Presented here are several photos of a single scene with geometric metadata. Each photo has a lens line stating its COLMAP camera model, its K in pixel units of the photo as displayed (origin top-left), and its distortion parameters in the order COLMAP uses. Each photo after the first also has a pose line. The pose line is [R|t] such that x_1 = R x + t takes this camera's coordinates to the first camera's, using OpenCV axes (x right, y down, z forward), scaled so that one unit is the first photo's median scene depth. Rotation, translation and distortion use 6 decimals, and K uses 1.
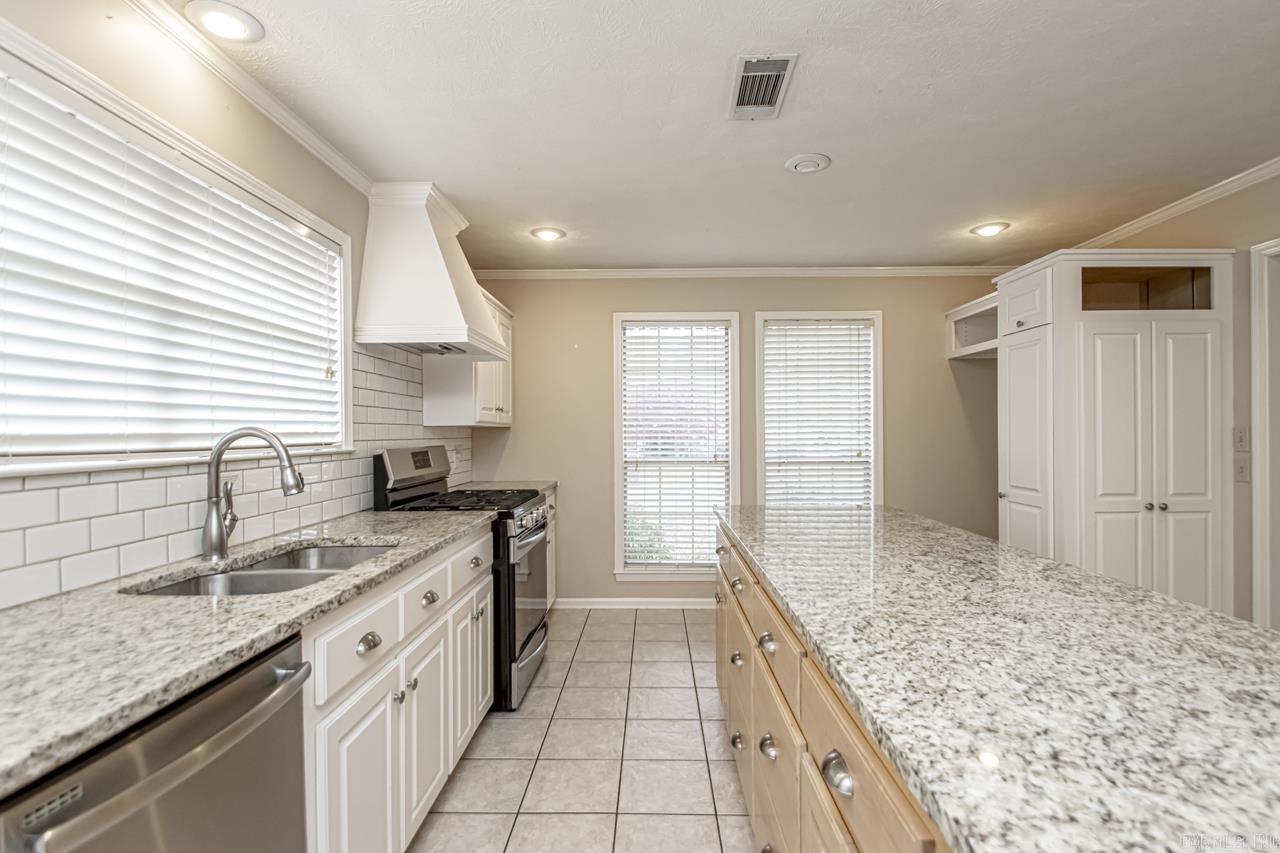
lens RADIAL K [[606.4, 0, 623.0], [0, 606.4, 429.3], [0, 0, 1]] dist [0.001349, 0.000300]
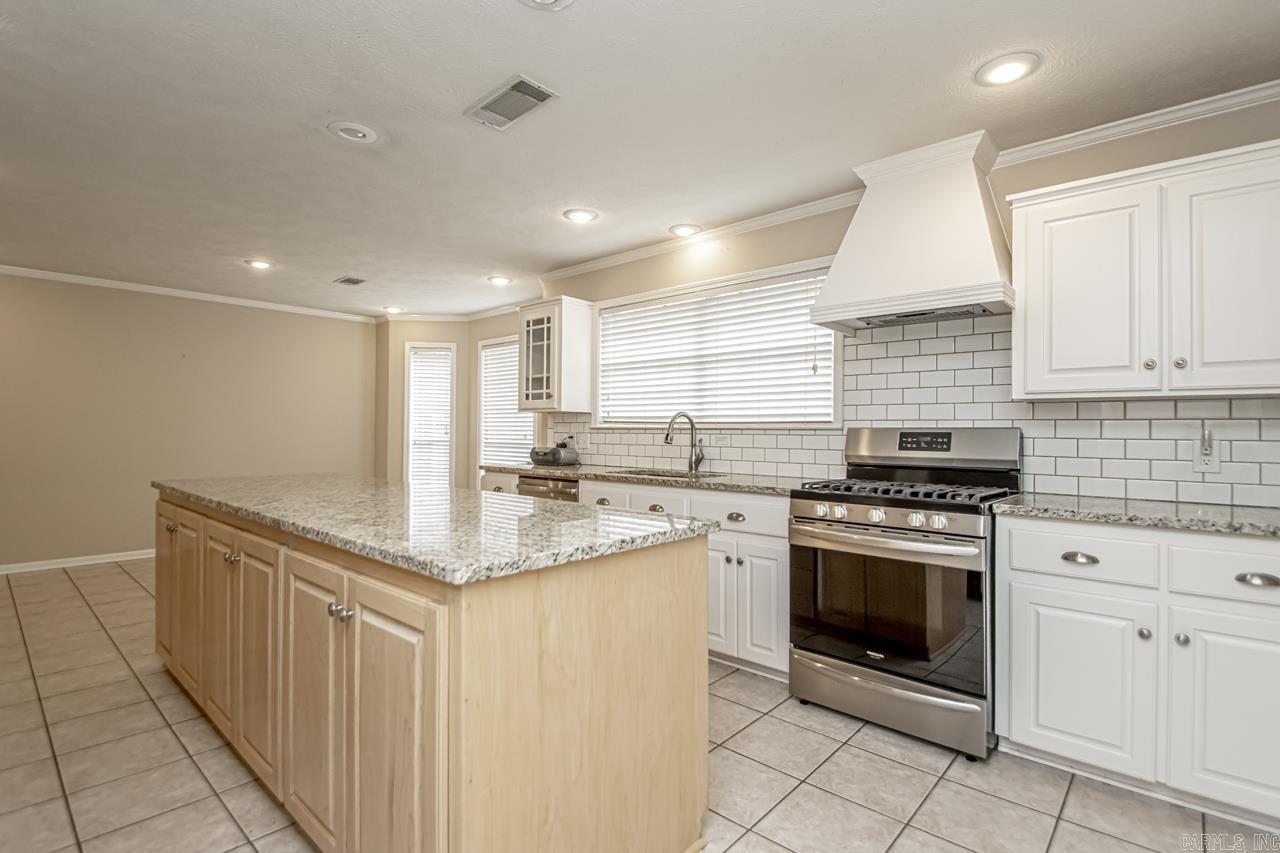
lens RADIAL K [[587.9, 0, 650.5], [0, 587.9, 428.8], [0, 0, 1]] dist [0.014682, -0.017556]
pose [[-0.612596, 0.000625, -0.790396, 0.691104], [0.000293, 1.000000, 0.000563, 0.034386], [0.790396, 0.000113, -0.612596, 1.361939]]
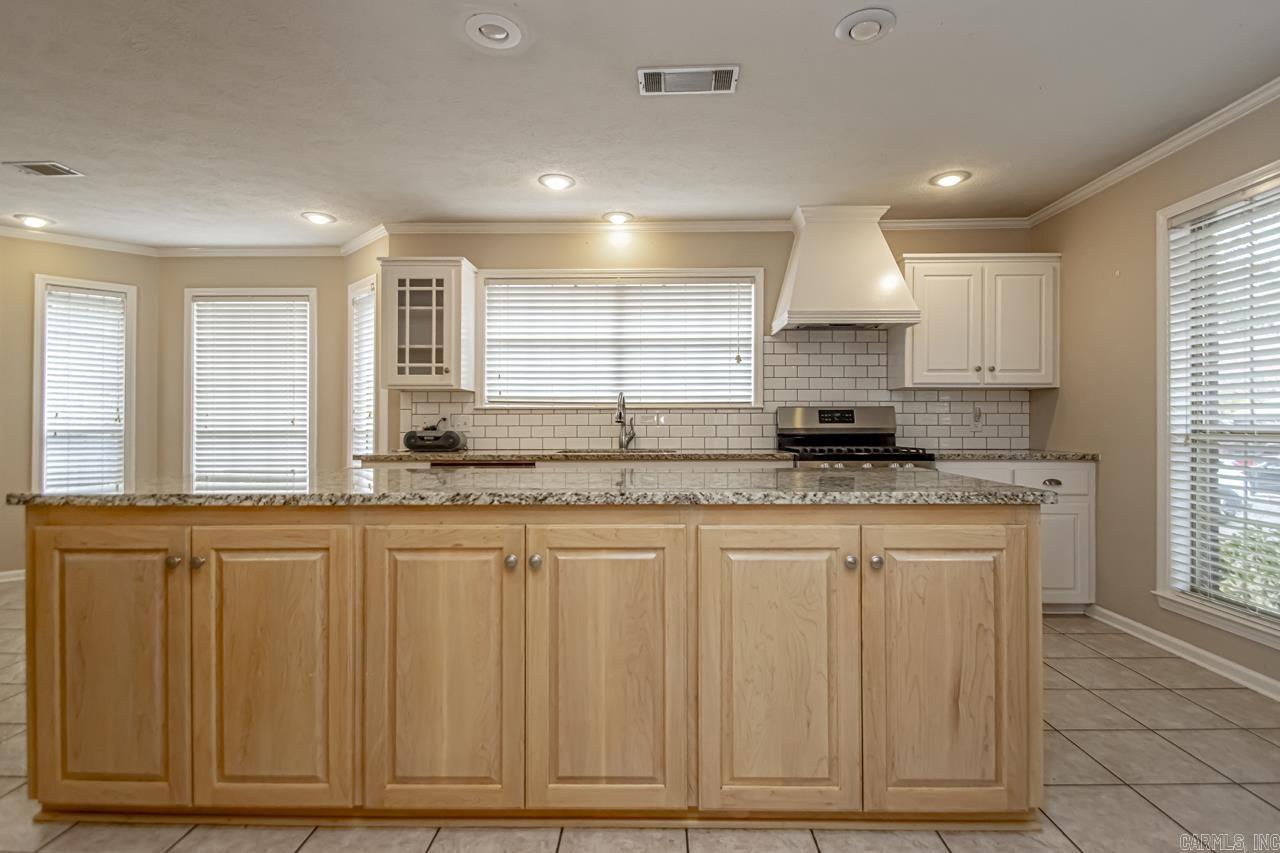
lens RADIAL K [[591.2, 0, 646.1], [0, 591.2, 418.6], [0, 0, 1]] dist [0.021086, -0.016436]
pose [[0.040442, 0.000530, -0.999182, 0.988338], [0.005149, 0.999986, 0.000738, 0.058154], [0.999169, -0.005174, 0.040439, 0.620274]]
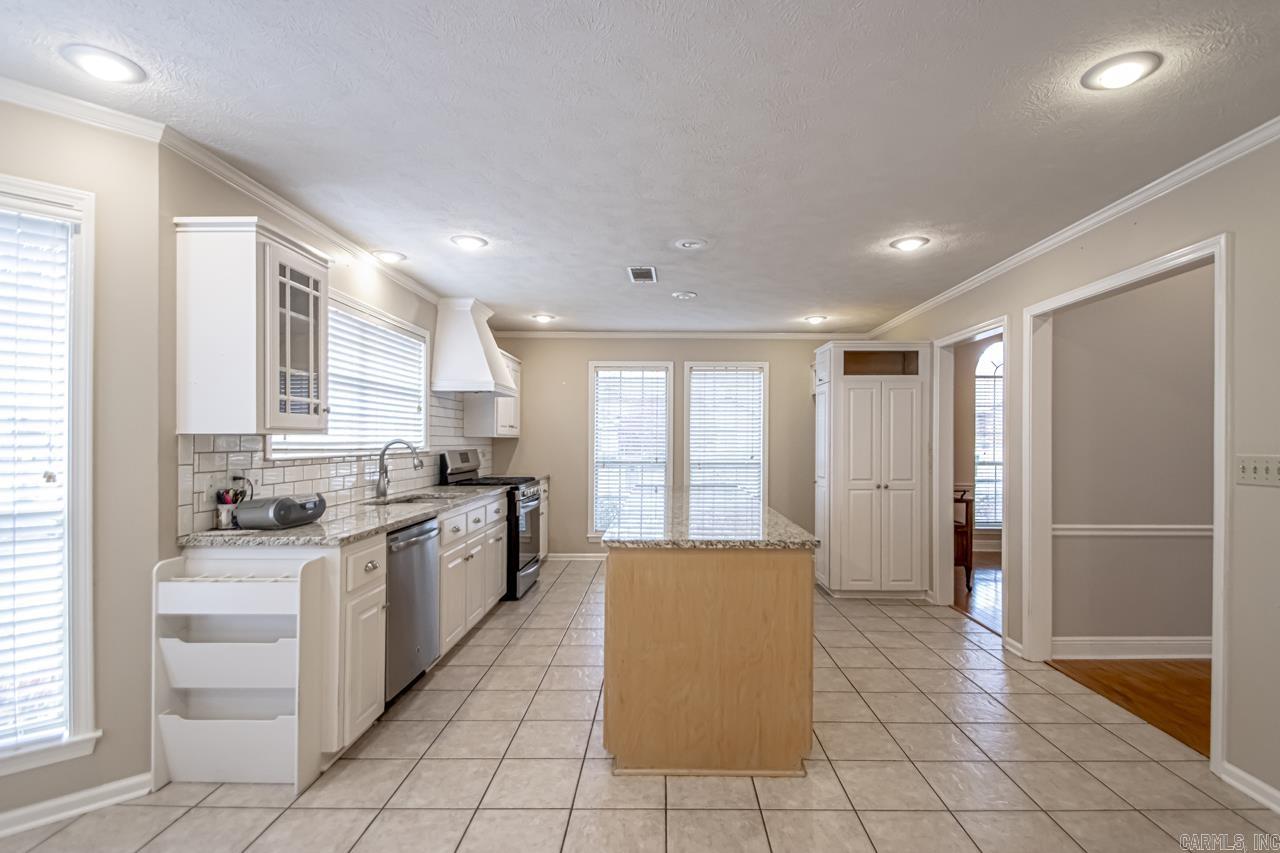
lens RADIAL K [[605.9, 0, 644.4], [0, 605.9, 433.8], [0, 0, 1]] dist [0.000139, -0.000726]
pose [[0.999805, 0.008392, 0.017880, 0.149258], [-0.008274, 0.999944, -0.006672, -0.009530], [-0.017935, 0.006523, 0.999818, -0.760324]]
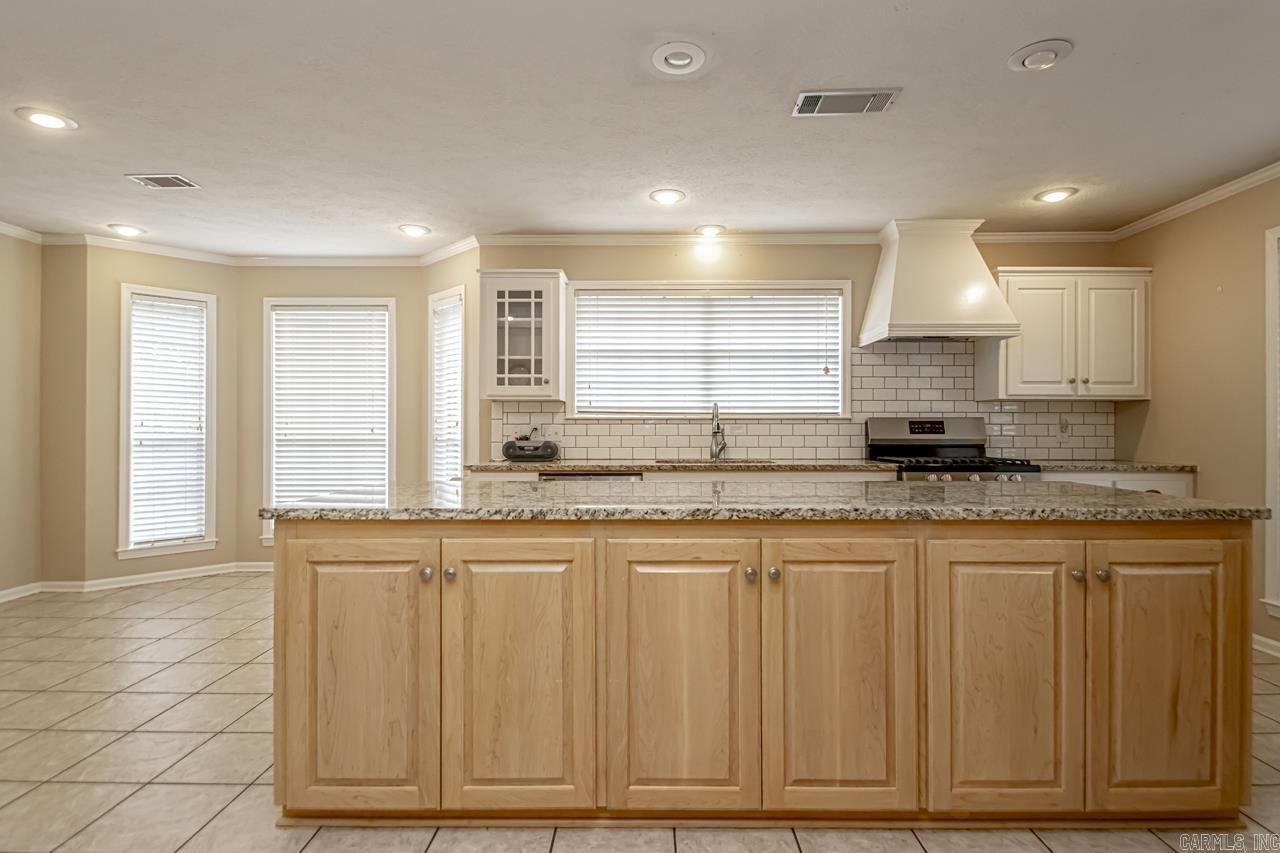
lens RADIAL K [[597.0, 0, 646.1], [0, 597.0, 425.5], [0, 0, 1]] dist [0.024231, -0.019336]
pose [[0.044274, 0.003995, -0.999011, 1.008756], [0.002747, 0.999988, 0.004120, 0.044138], [0.999016, -0.002927, 0.044263, 0.396276]]
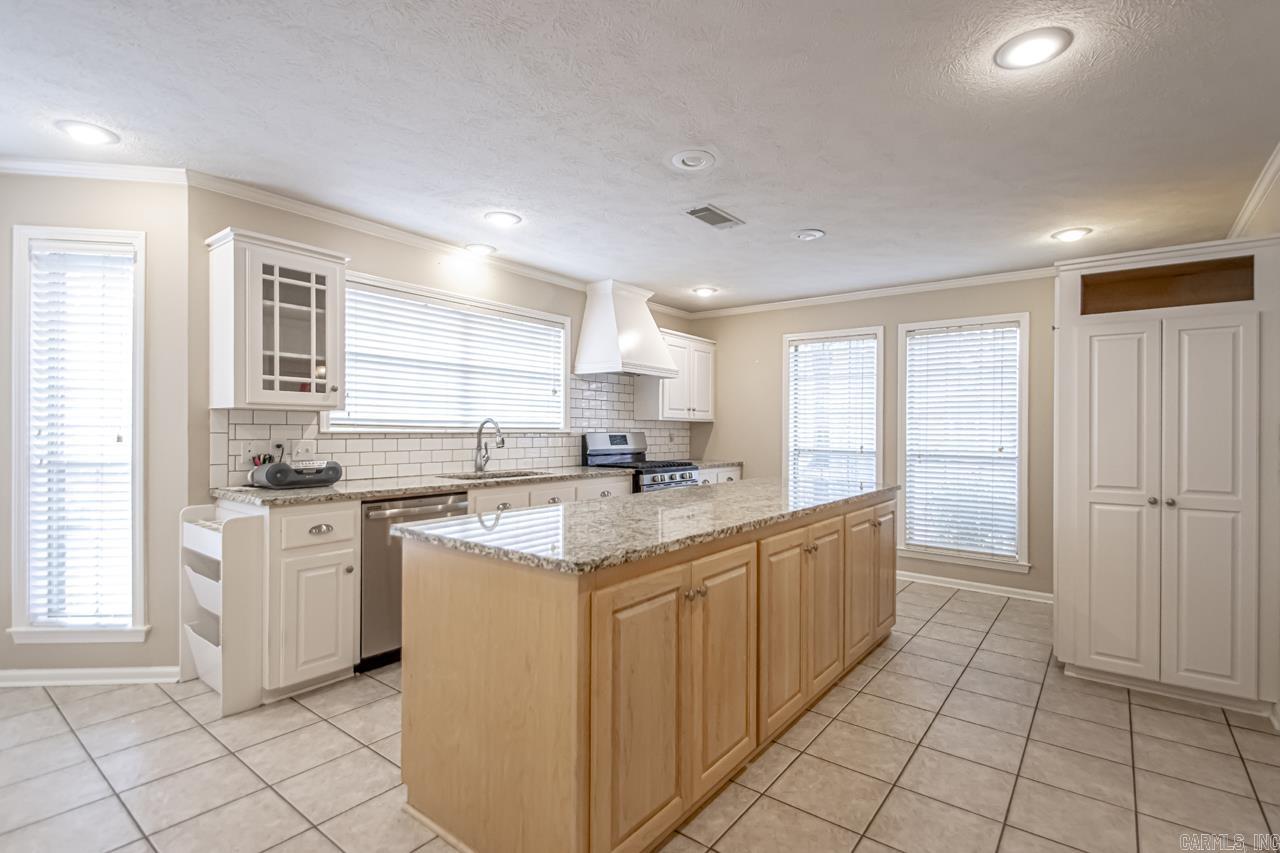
lens RADIAL K [[583.0, 0, 640.0], [0, 583.0, 426.5], [0, 0, 1]] dist [0.003841, 0.000080]
pose [[0.811128, 0.011145, -0.584762, 0.740648], [-0.012432, 0.999921, 0.001813, 0.010364], [0.584737, 0.005799, 0.811203, -0.309350]]
